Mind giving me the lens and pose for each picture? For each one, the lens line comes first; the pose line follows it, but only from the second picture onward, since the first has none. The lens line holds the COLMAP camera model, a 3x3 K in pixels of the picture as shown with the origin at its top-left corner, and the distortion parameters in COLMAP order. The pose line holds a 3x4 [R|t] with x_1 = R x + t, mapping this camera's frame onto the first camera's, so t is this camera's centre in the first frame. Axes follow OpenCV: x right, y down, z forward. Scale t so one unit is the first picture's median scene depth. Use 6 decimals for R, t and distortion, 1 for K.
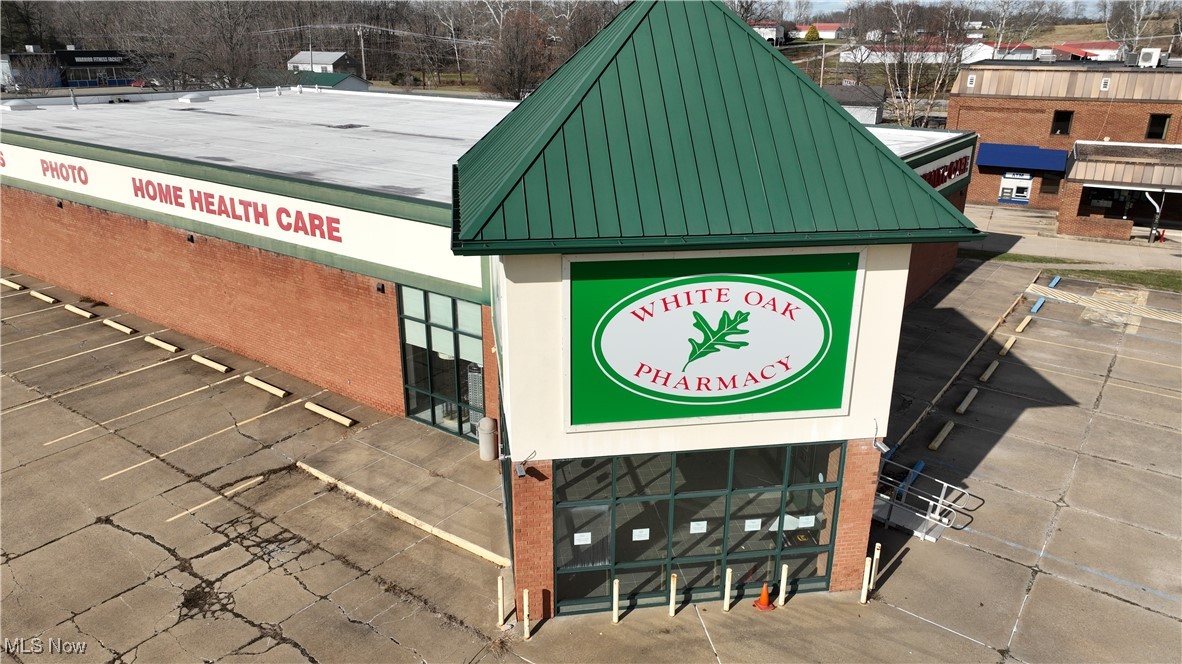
lens RADIAL K [[832.7, 0, 589.4], [0, 832.7, 330.6], [0, 0, 1]] dist [-0.006699, 0.016263]
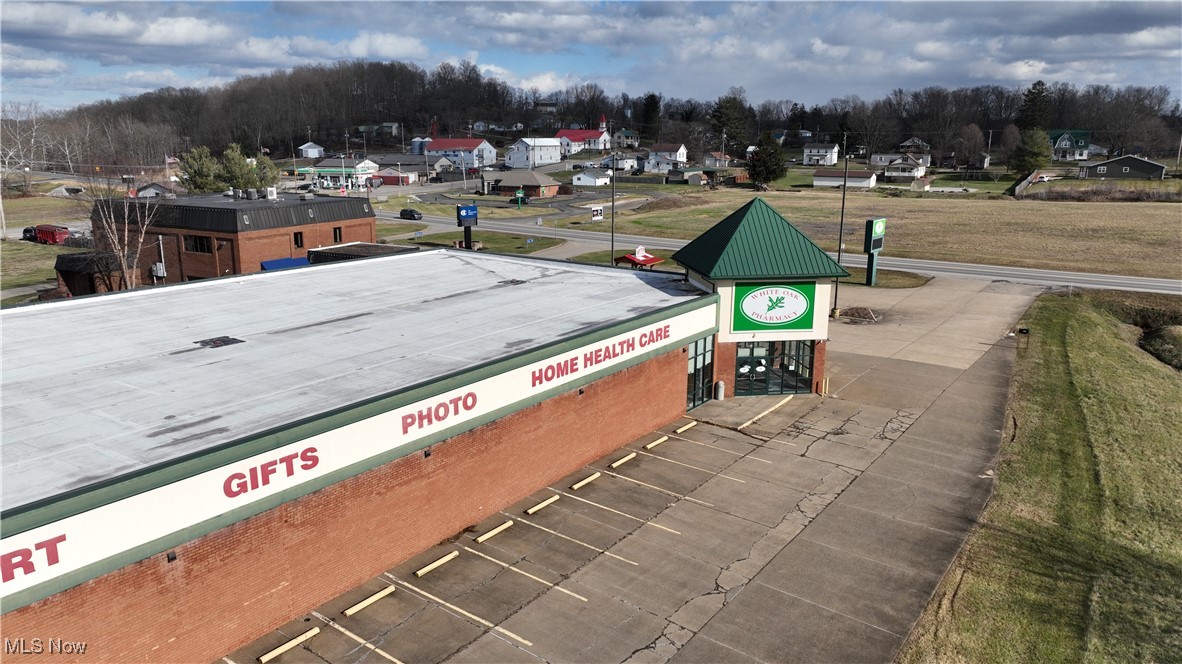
lens RADIAL K [[832.7, 0, 592.9], [0, 832.7, 336.2], [0, 0, 1]] dist [-0.006699, 0.016263]
pose [[-0.009929, -0.239385, 0.970874, -2.602328], [0.327685, 0.916530, 0.229337, -0.730329], [-0.944735, 0.320418, 0.069342, 1.265836]]
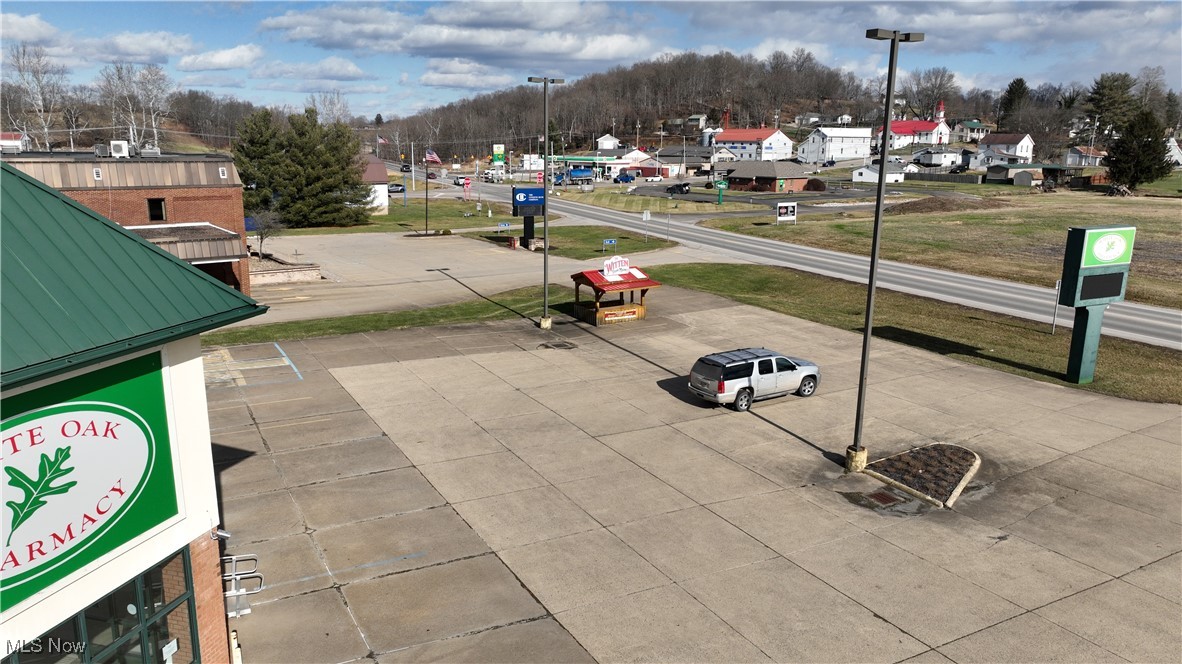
lens RADIAL K [[832.7, 0, 593.2], [0, 832.7, 334.3], [0, 0, 1]] dist [-0.006699, 0.016263]
pose [[0.417824, -0.210775, 0.883740, -0.235178], [0.294977, 0.951492, 0.087472, -0.035432], [-0.859309, 0.224135, 0.459730, 0.088758]]
